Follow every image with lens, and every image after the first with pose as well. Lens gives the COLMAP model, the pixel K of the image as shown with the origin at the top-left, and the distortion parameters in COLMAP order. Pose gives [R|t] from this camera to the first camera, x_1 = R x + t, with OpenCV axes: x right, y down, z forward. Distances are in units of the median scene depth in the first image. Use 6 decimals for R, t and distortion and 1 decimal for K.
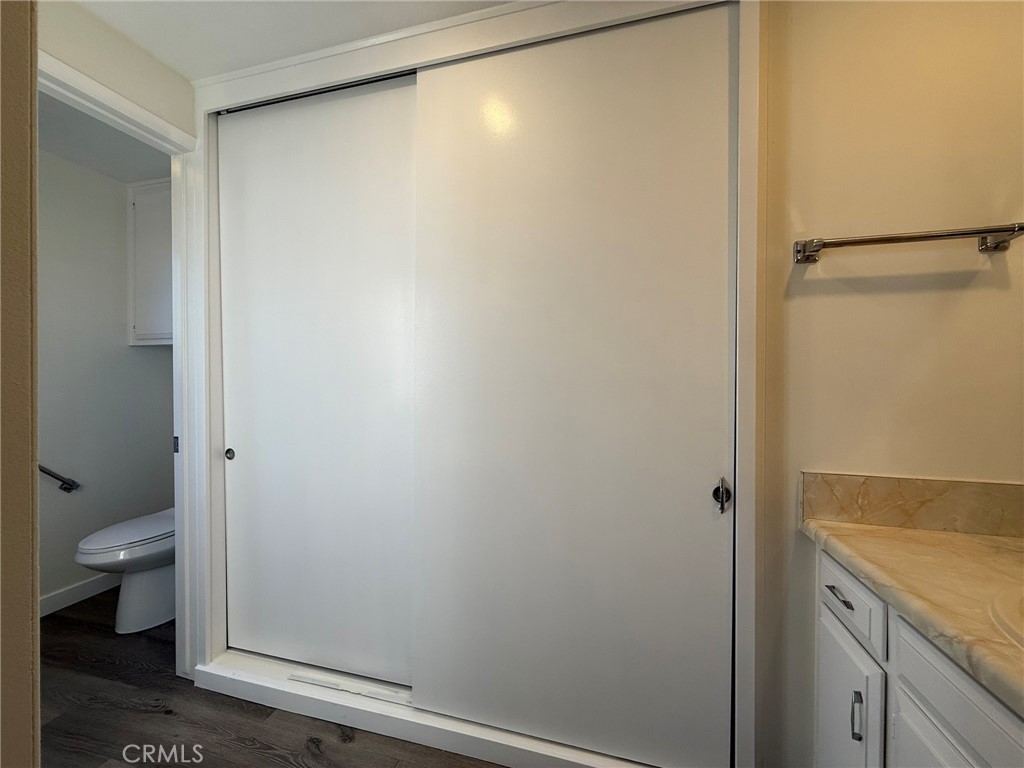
lens RADIAL K [[408.4, 0, 508.9], [0, 408.4, 384.7], [0, 0, 1]] dist [0.001011, 0.000070]
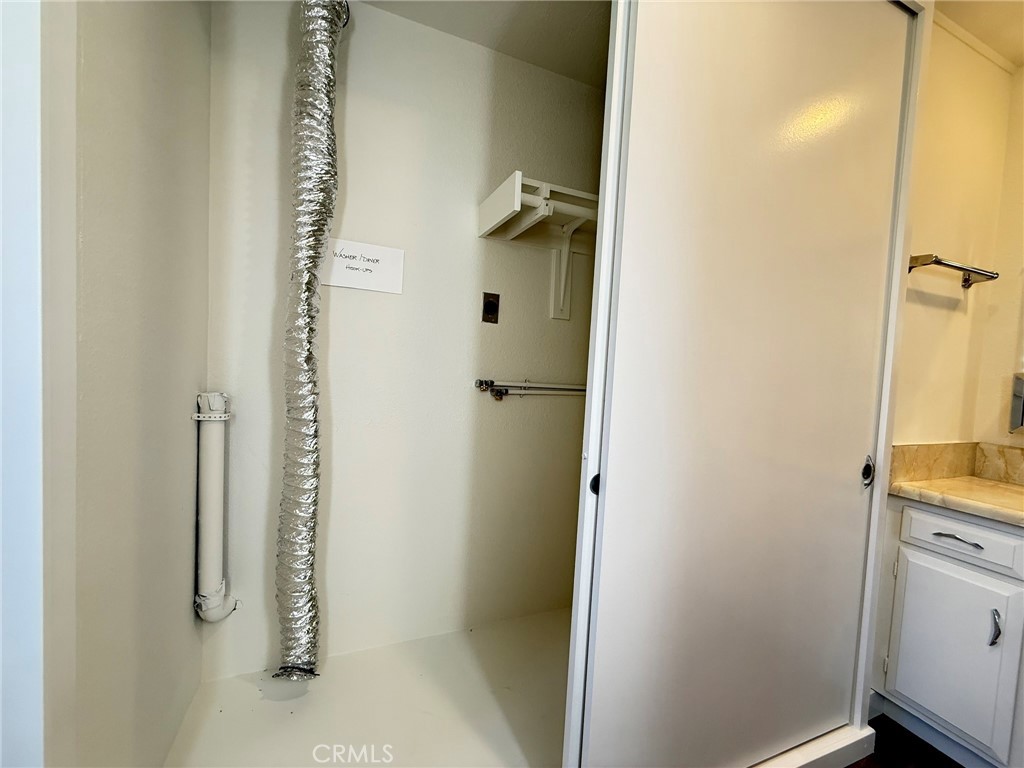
lens RADIAL K [[408.4, 0, 508.9], [0, 408.4, 384.7], [0, 0, 1]] dist [0.001011, 0.000070]
pose [[0.782333, 0.009590, 0.622786, -0.972439], [-0.045773, 0.998063, 0.042131, 0.035897], [-0.621176, -0.061467, 0.781257, 0.800910]]
